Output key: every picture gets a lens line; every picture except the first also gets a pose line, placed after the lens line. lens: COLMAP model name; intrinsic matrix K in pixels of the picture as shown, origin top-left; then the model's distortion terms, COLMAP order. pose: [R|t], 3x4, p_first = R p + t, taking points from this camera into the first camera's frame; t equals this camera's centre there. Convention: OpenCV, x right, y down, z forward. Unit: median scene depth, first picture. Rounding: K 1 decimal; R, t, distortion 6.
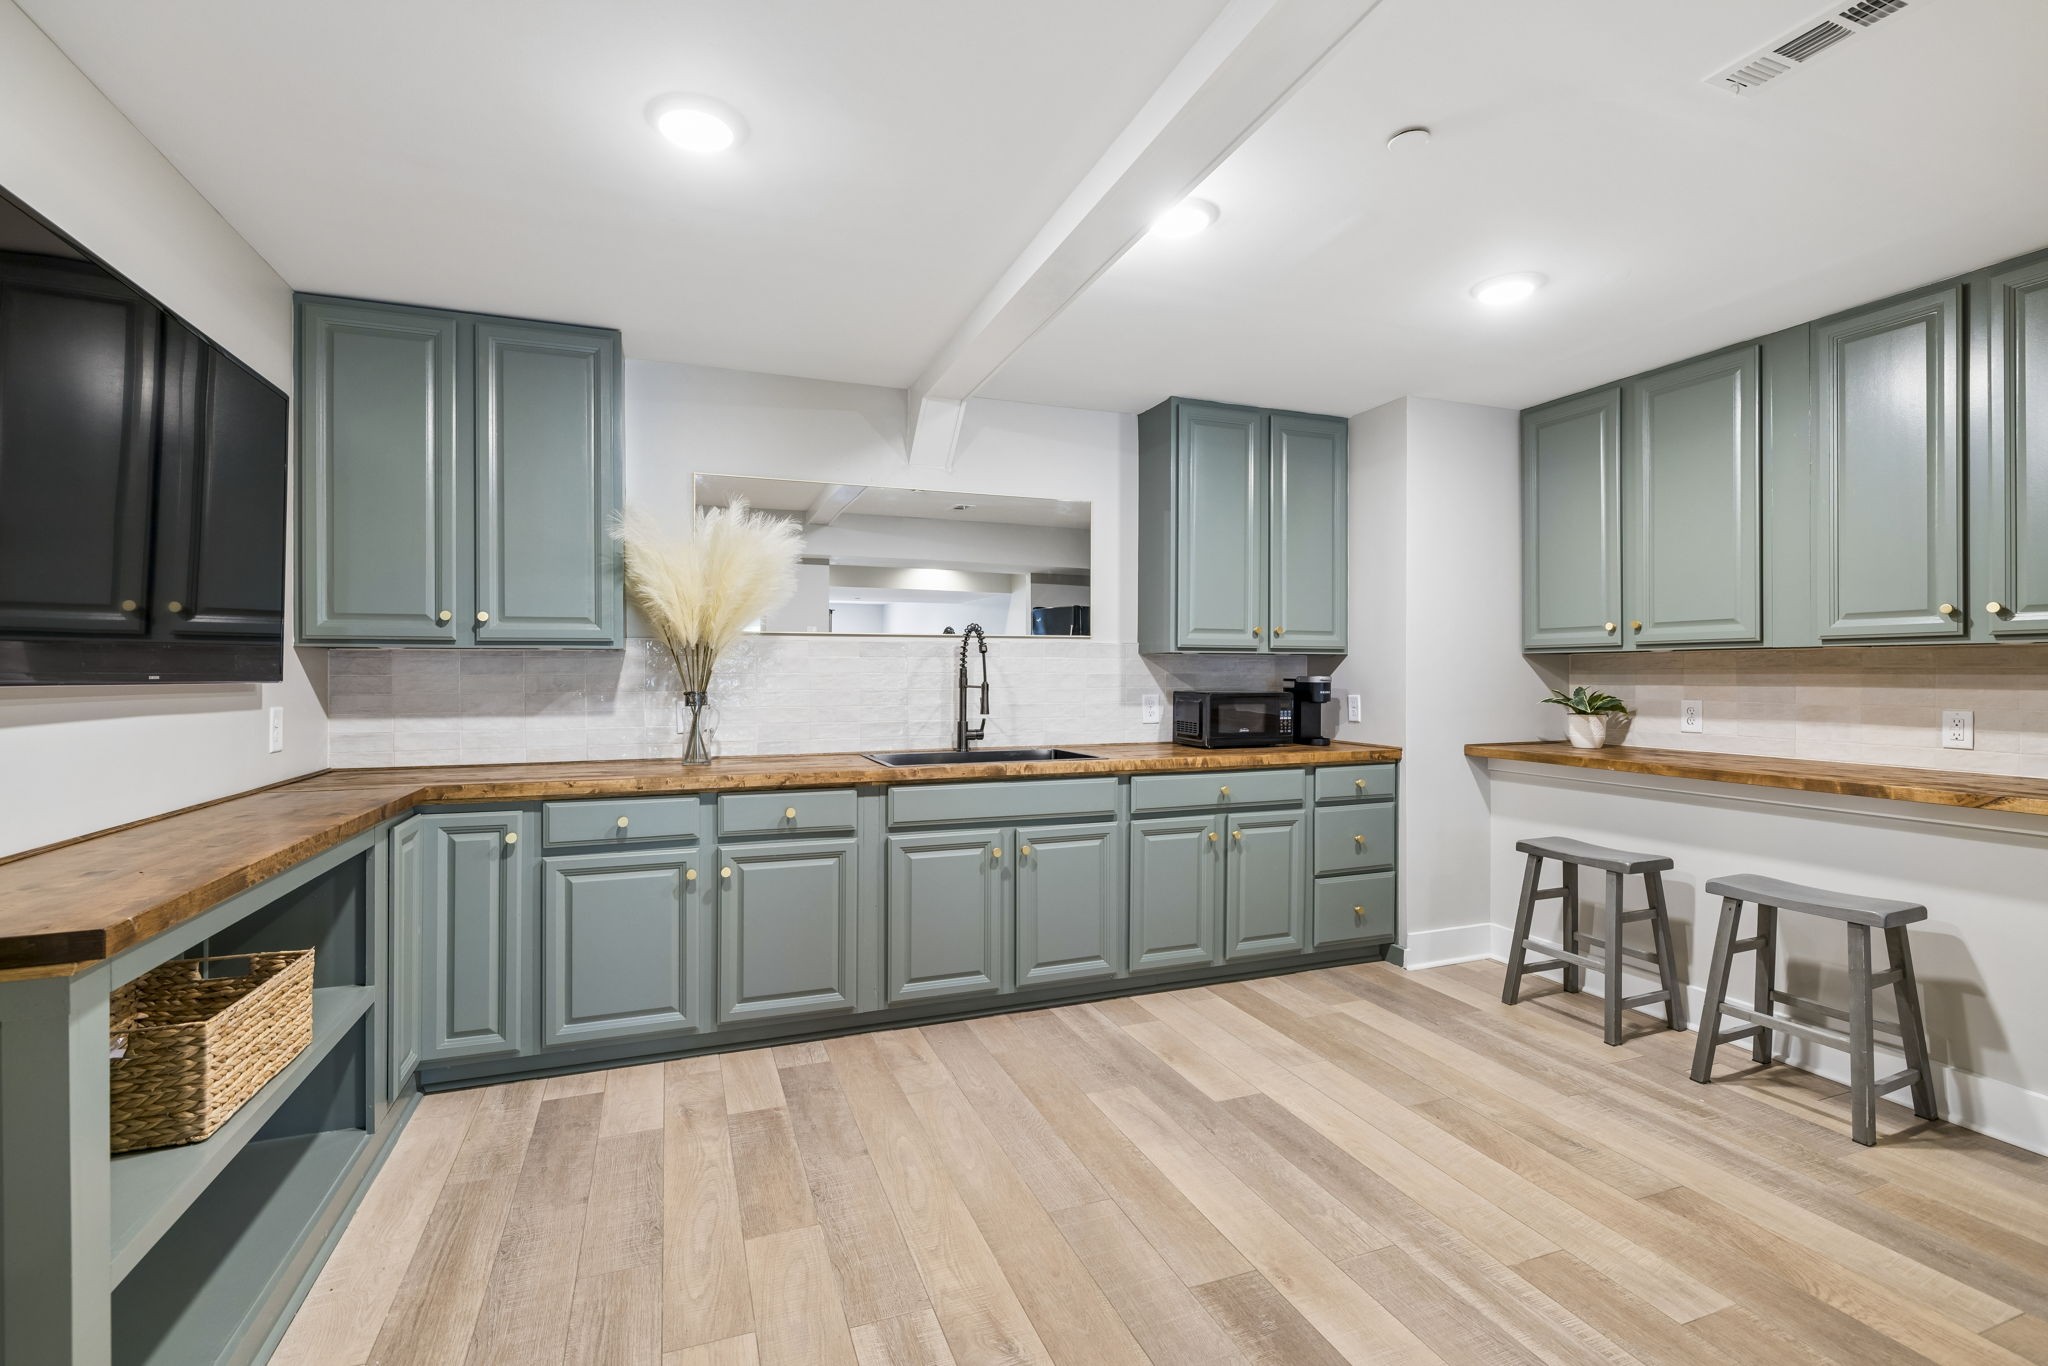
lens RADIAL K [[917.0, 0, 1031.2], [0, 917.0, 674.8], [0, 0, 1]] dist [-0.004253, 0.000125]
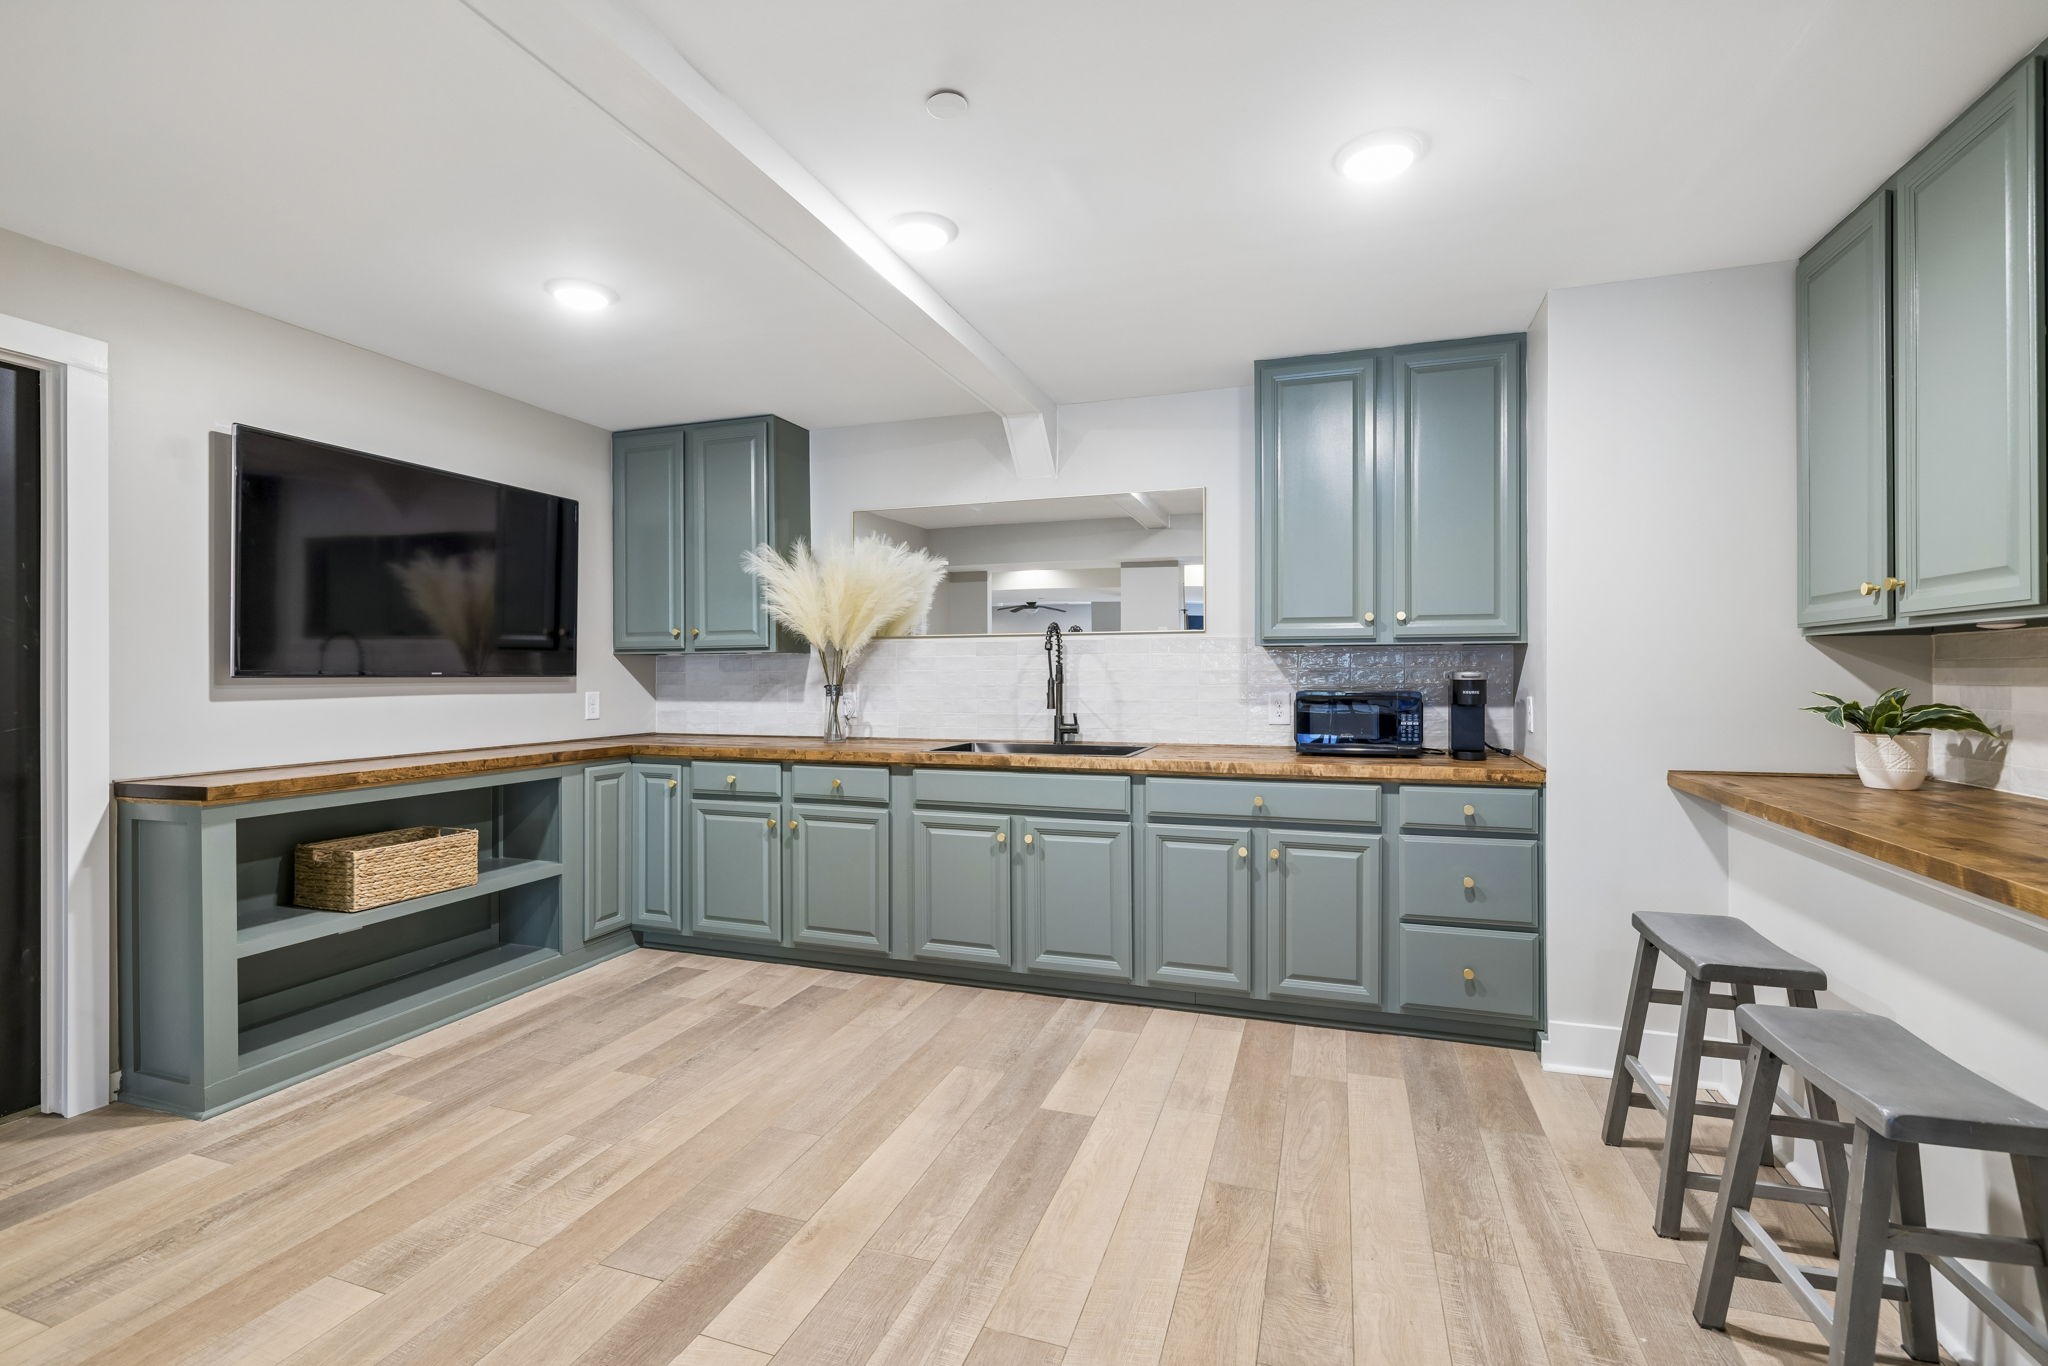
lens RADIAL K [[917.0, 0, 1033.3], [0, 917.0, 678.1], [0, 0, 1]] dist [-0.004253, 0.000125]
pose [[0.769303, 0.002662, -0.638878, 0.698226], [0.001662, 0.999980, 0.006168, 0.001846], [0.638882, -0.005807, 0.769283, 0.210756]]
